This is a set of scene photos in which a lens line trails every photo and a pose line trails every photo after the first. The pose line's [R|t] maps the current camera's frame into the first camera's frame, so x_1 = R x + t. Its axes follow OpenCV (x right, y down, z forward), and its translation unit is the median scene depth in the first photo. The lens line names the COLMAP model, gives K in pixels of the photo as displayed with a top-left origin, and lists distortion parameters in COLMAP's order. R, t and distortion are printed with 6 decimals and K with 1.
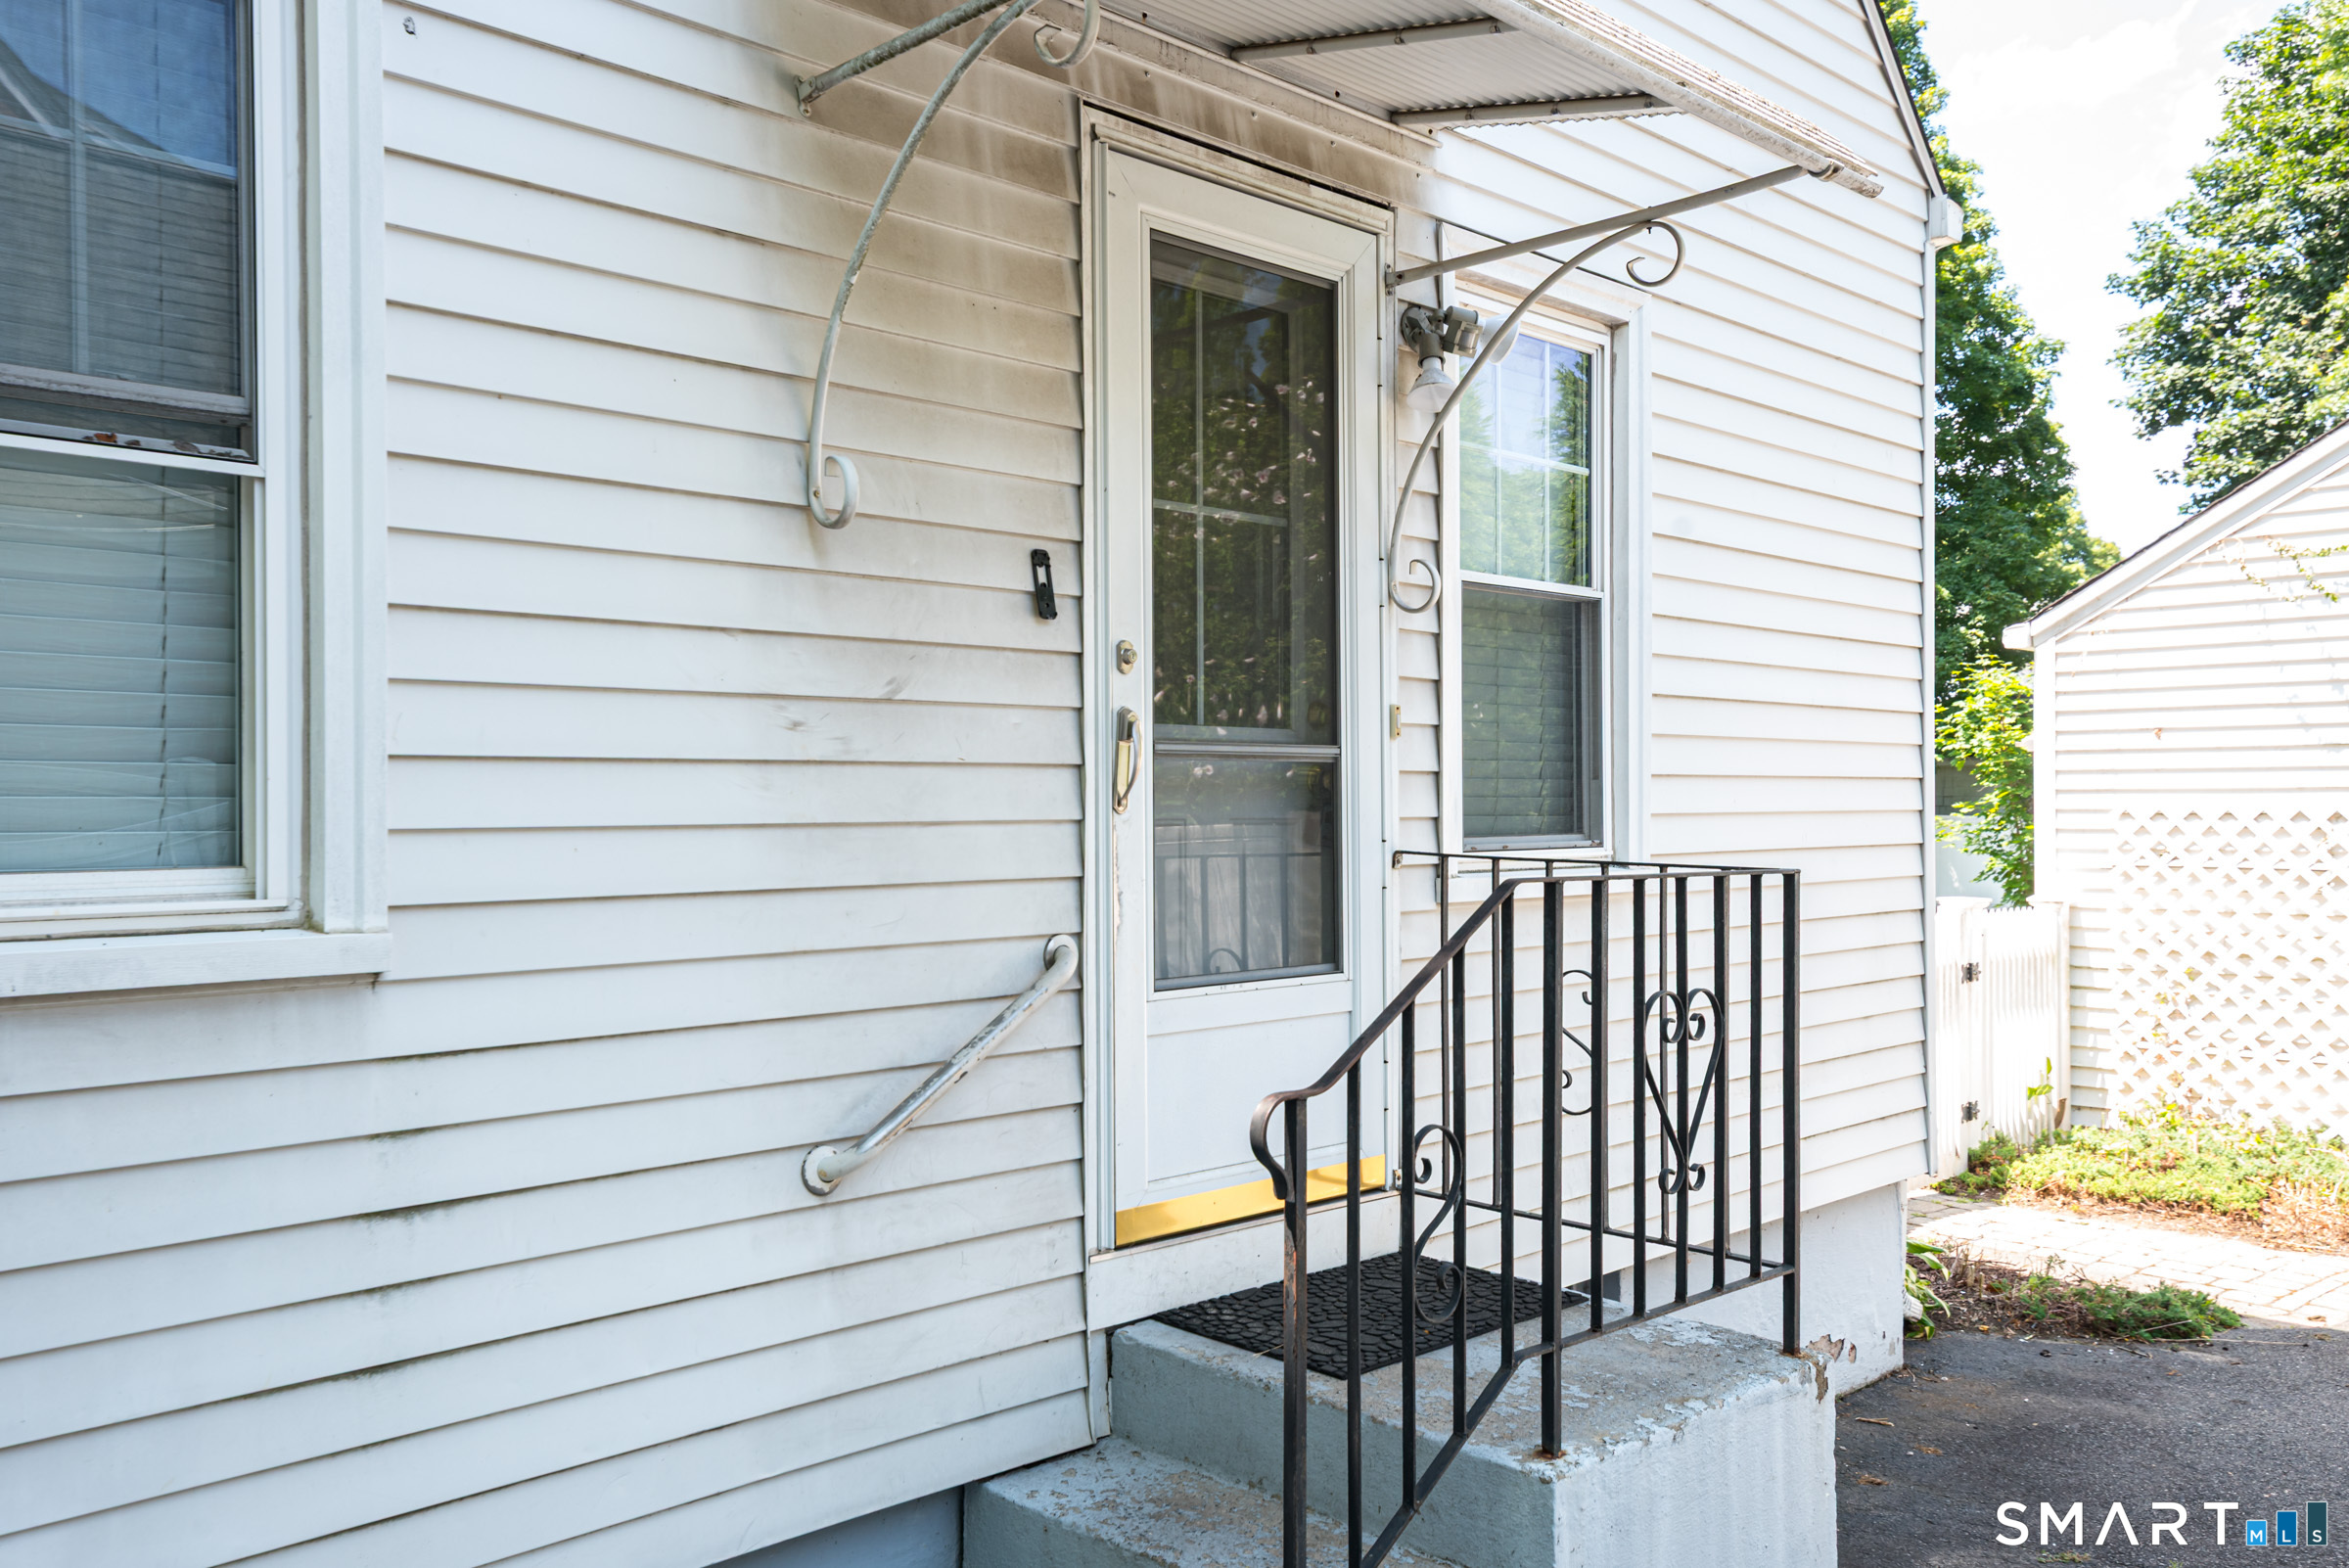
lens RADIAL K [[1927.5, 0, 1174.5], [0, 1927.5, 784.0], [0, 0, 1]] dist [0.063516, -0.002129]
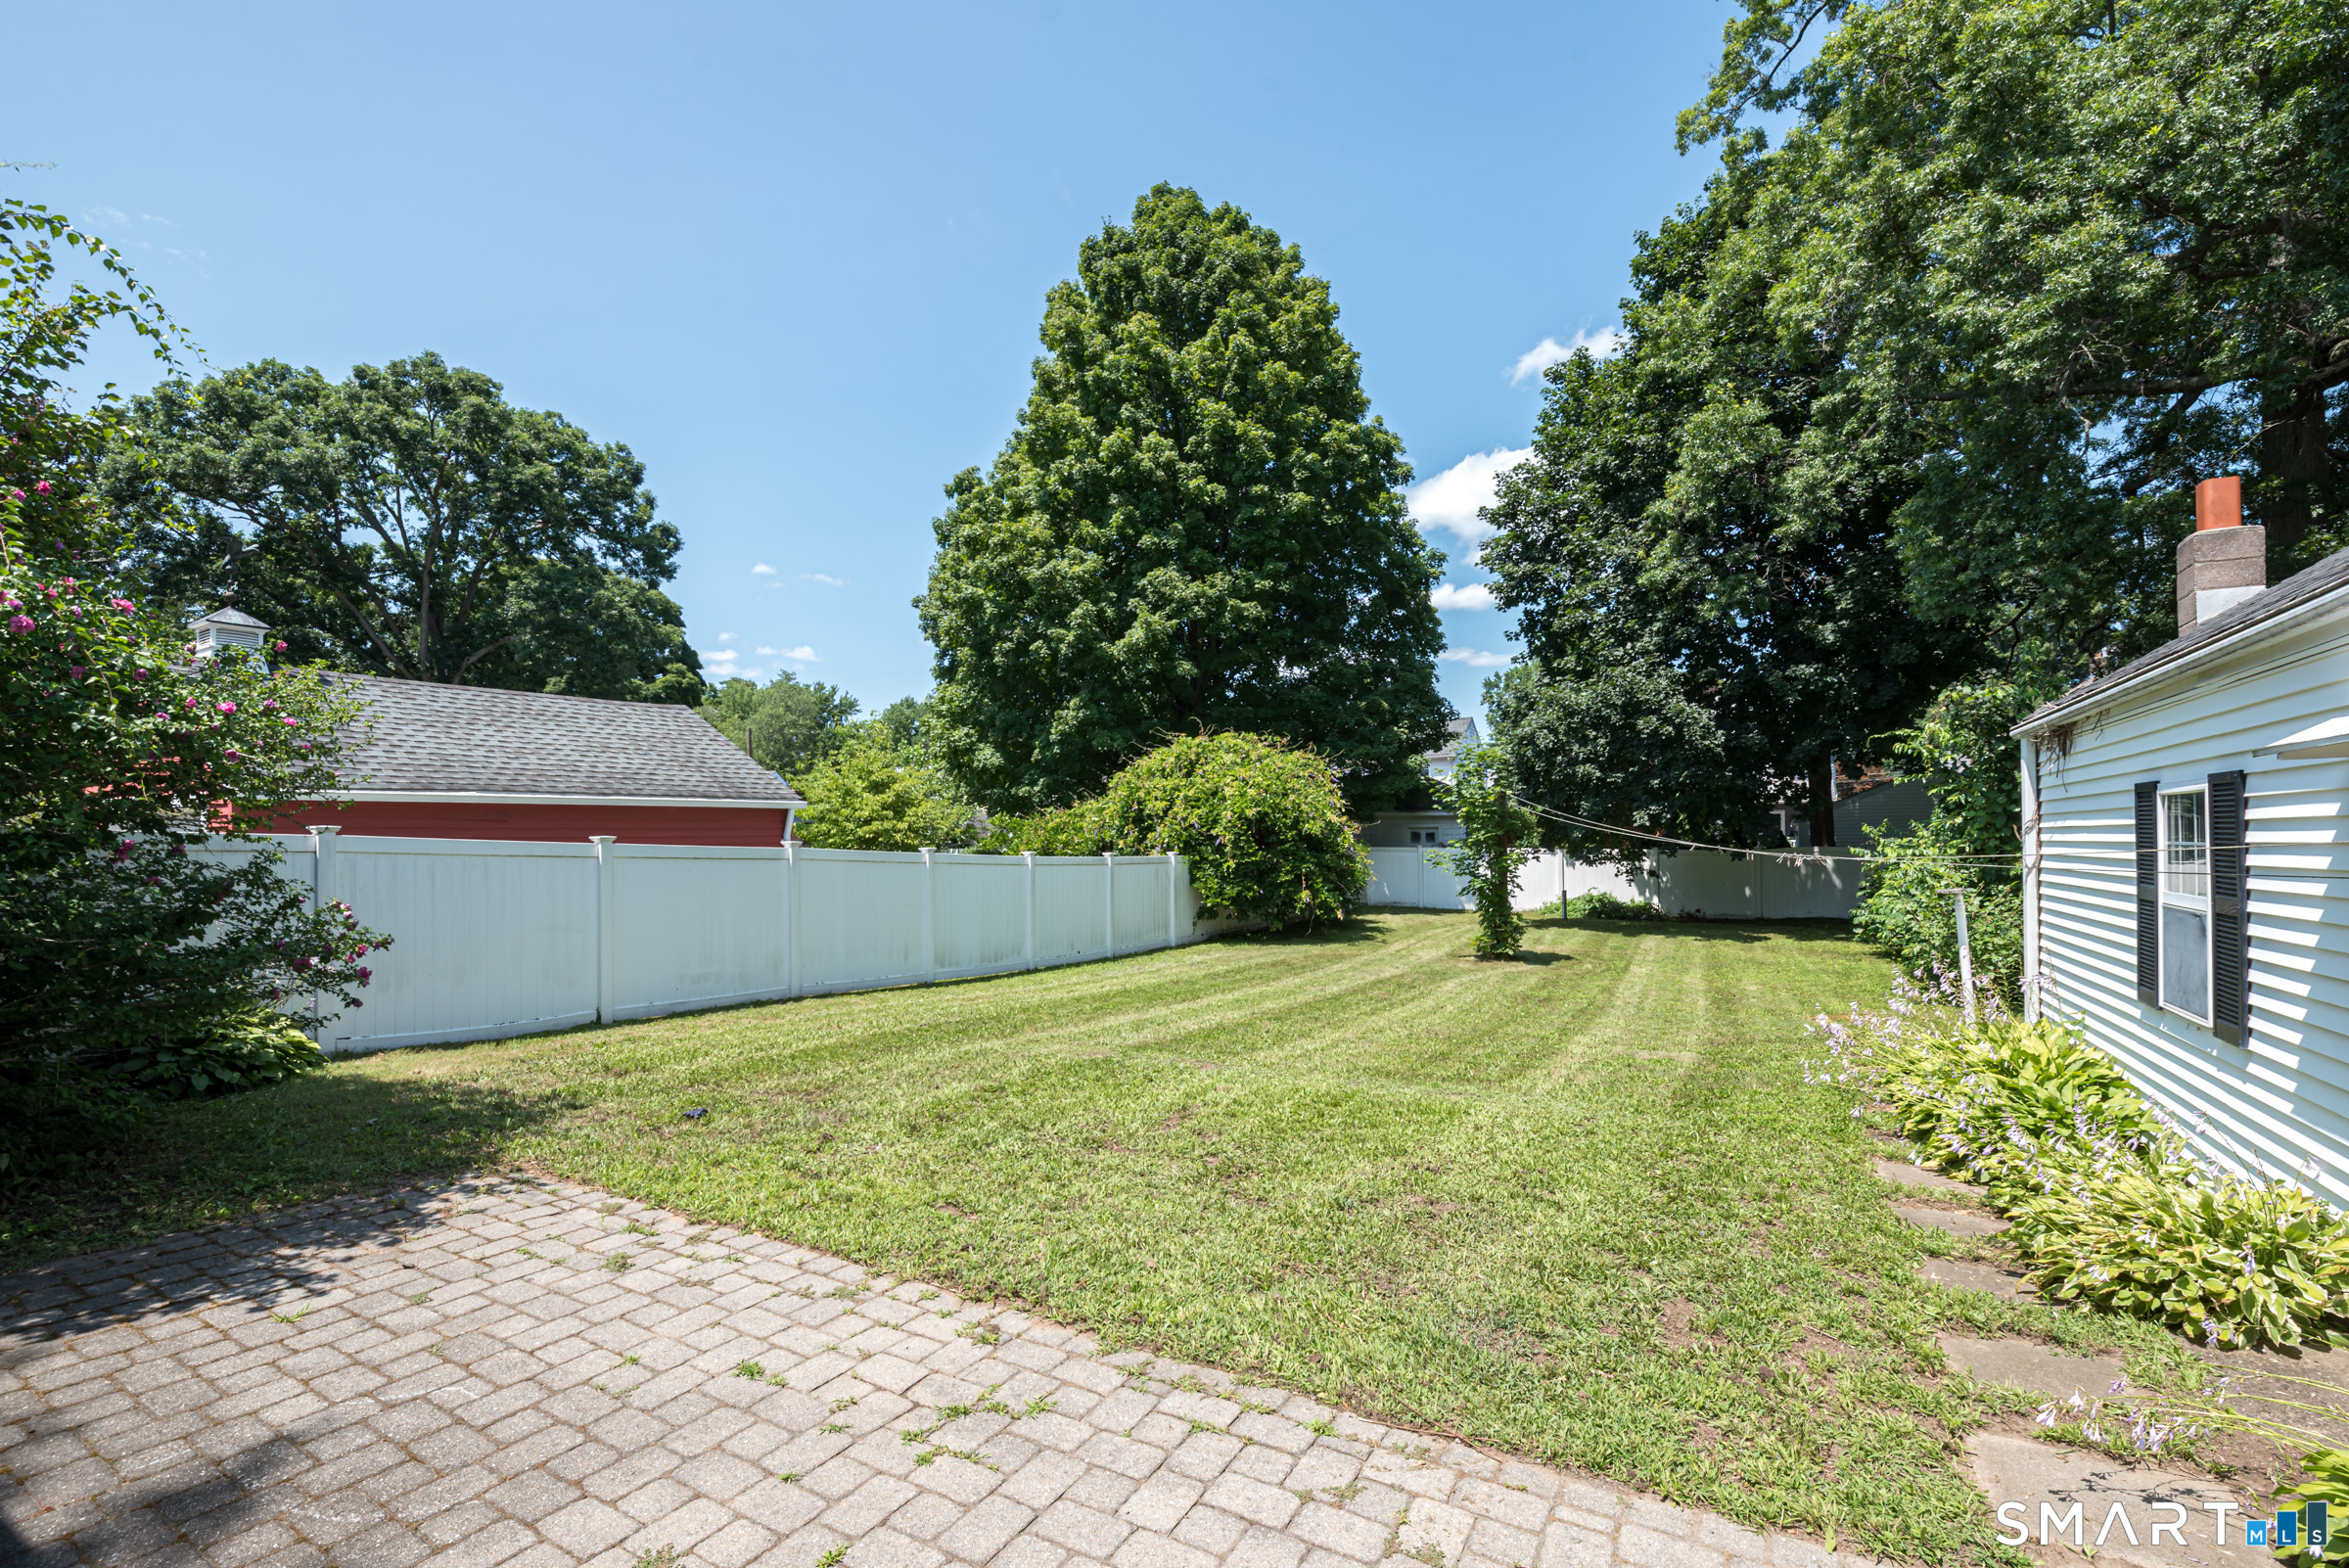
lens RADIAL K [[1030.9, 0, 1129.5], [0, 1030.9, 815.6], [0, 0, 1]] dist [-0.012146, -0.000093]
pose [[0.975779, 0.001279, 0.218755, 0.056555], [0.002041, 0.999886, -0.014951, 0.009245], [-0.218749, 0.015035, 0.975665, 0.899852]]
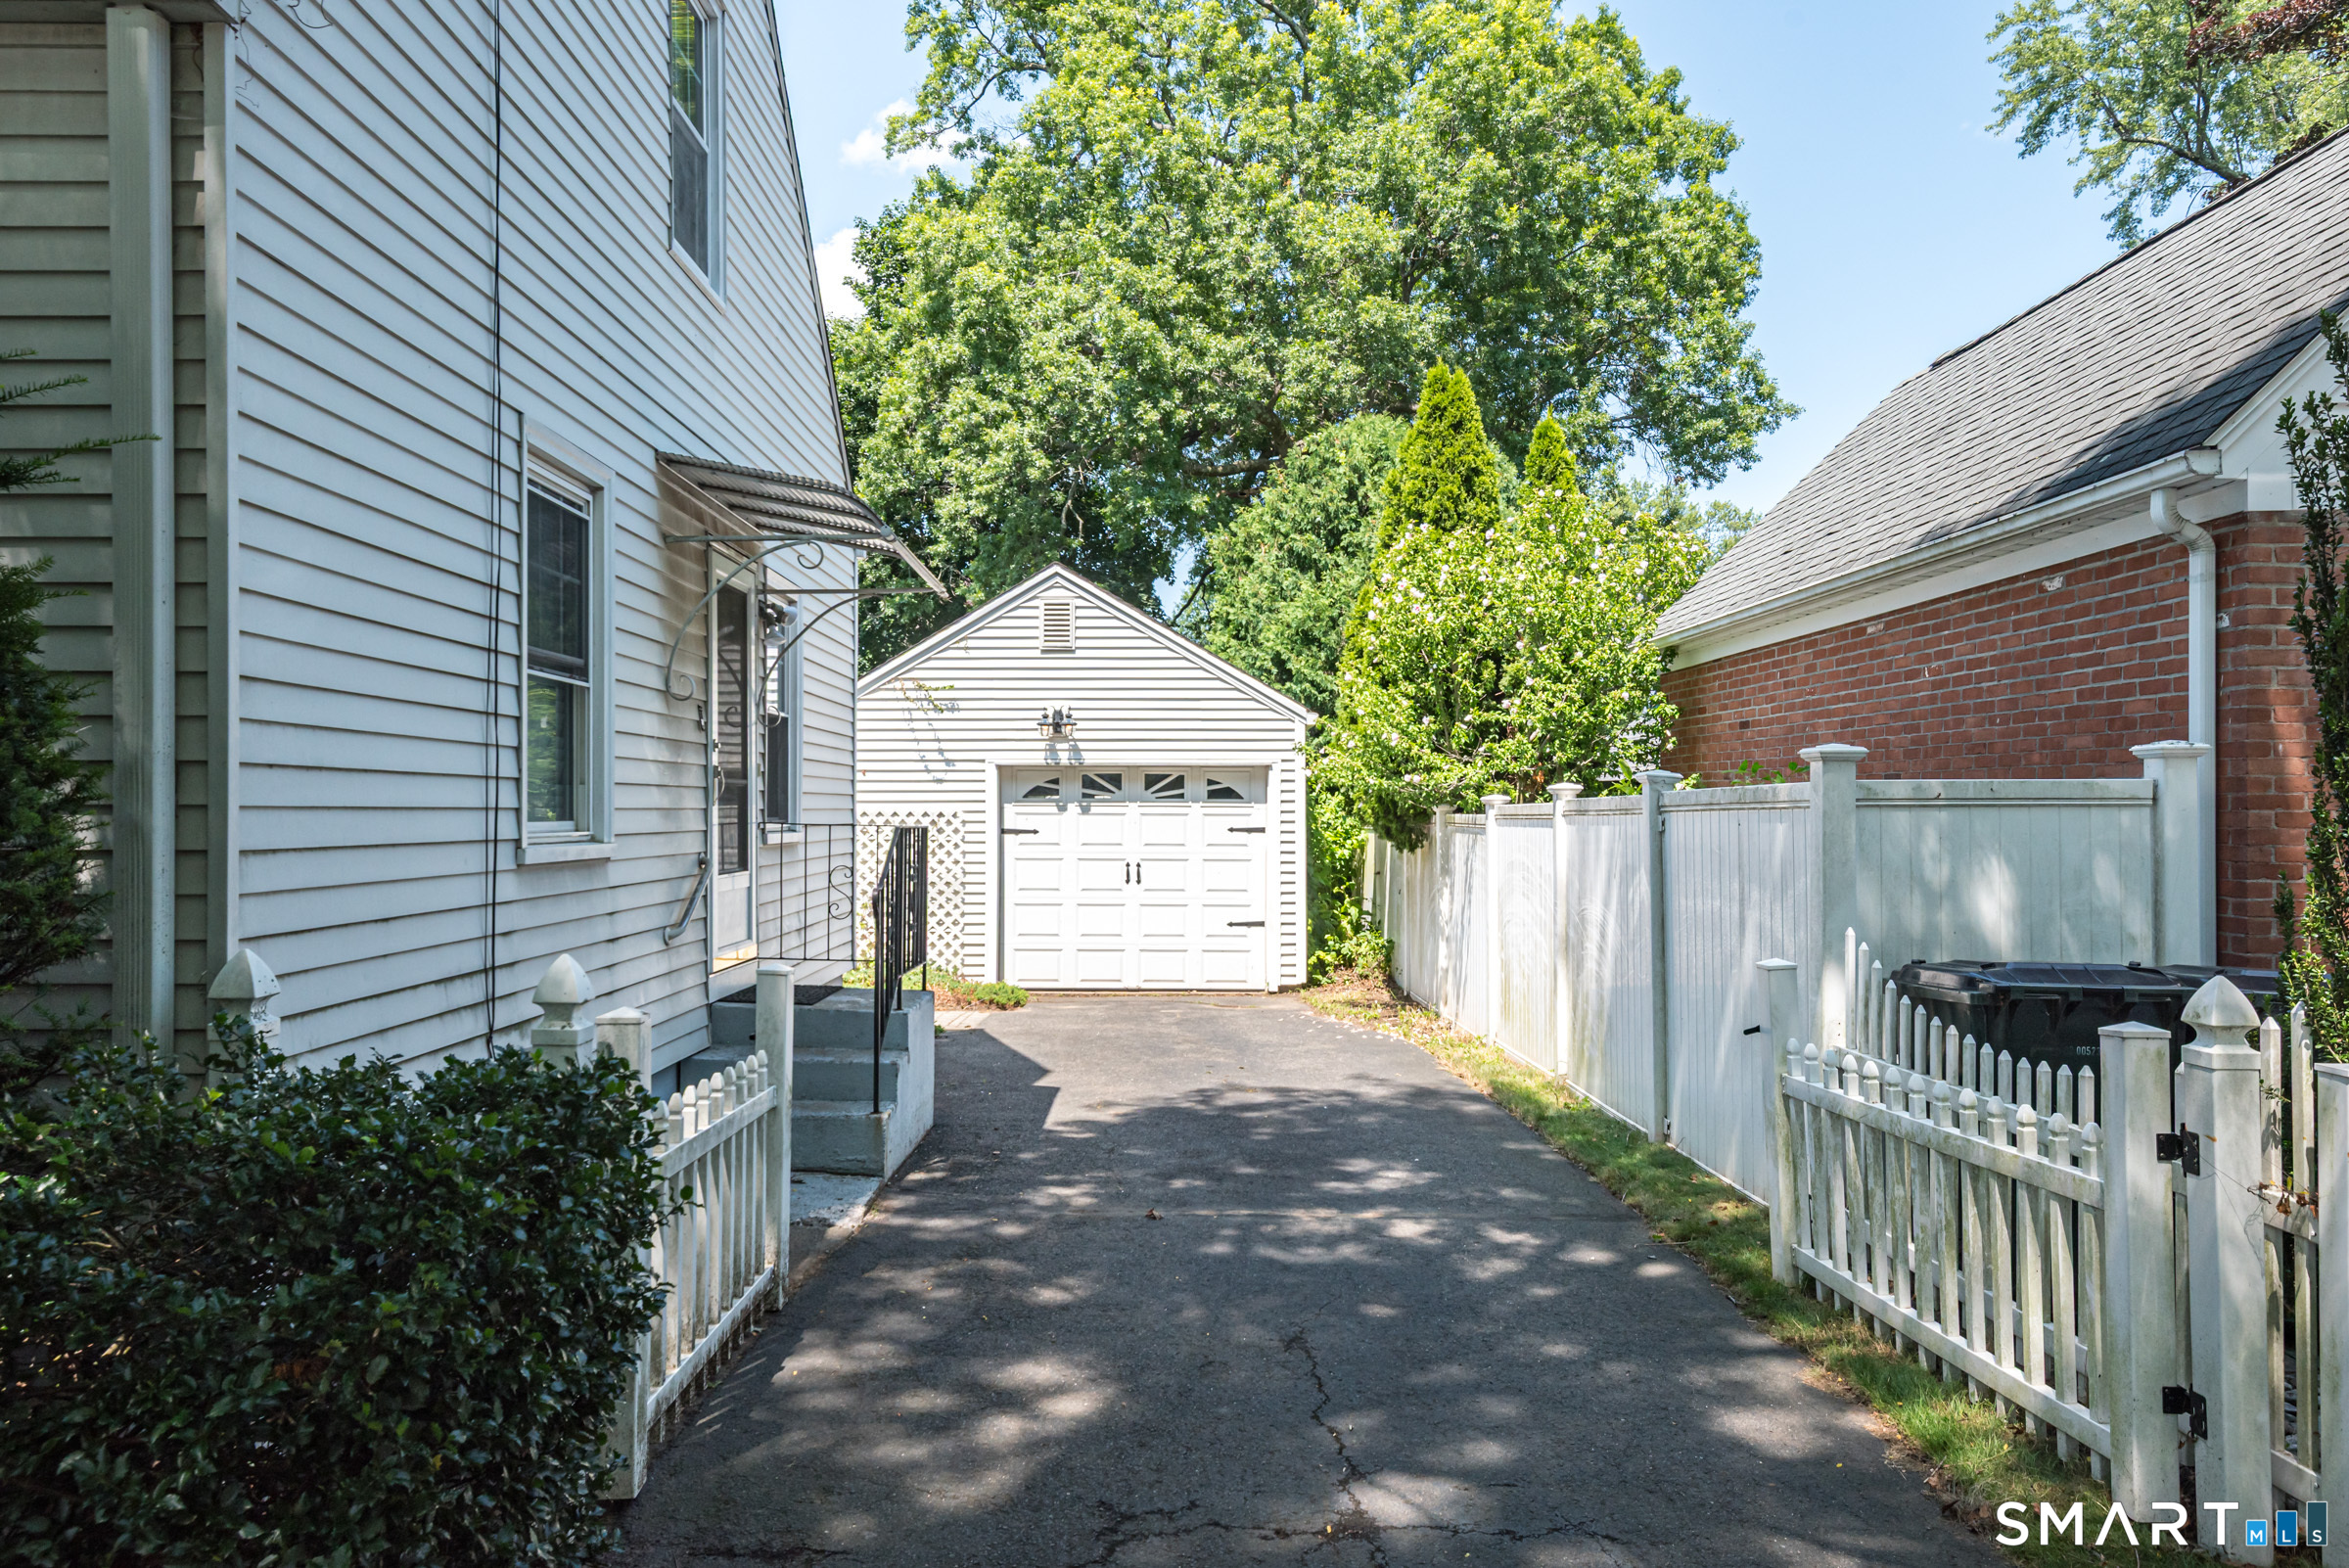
lens RADIAL K [[1539.8, 0, 1174.8], [0, 1539.8, 882.6], [0, 0, 1]] dist [-0.045673, -0.000280]
pose [[0.704692, -0.028188, 0.708953, -0.381285], [-0.011551, 0.998622, 0.051186, 0.001984], [-0.709419, -0.044260, 0.703396, -0.320618]]
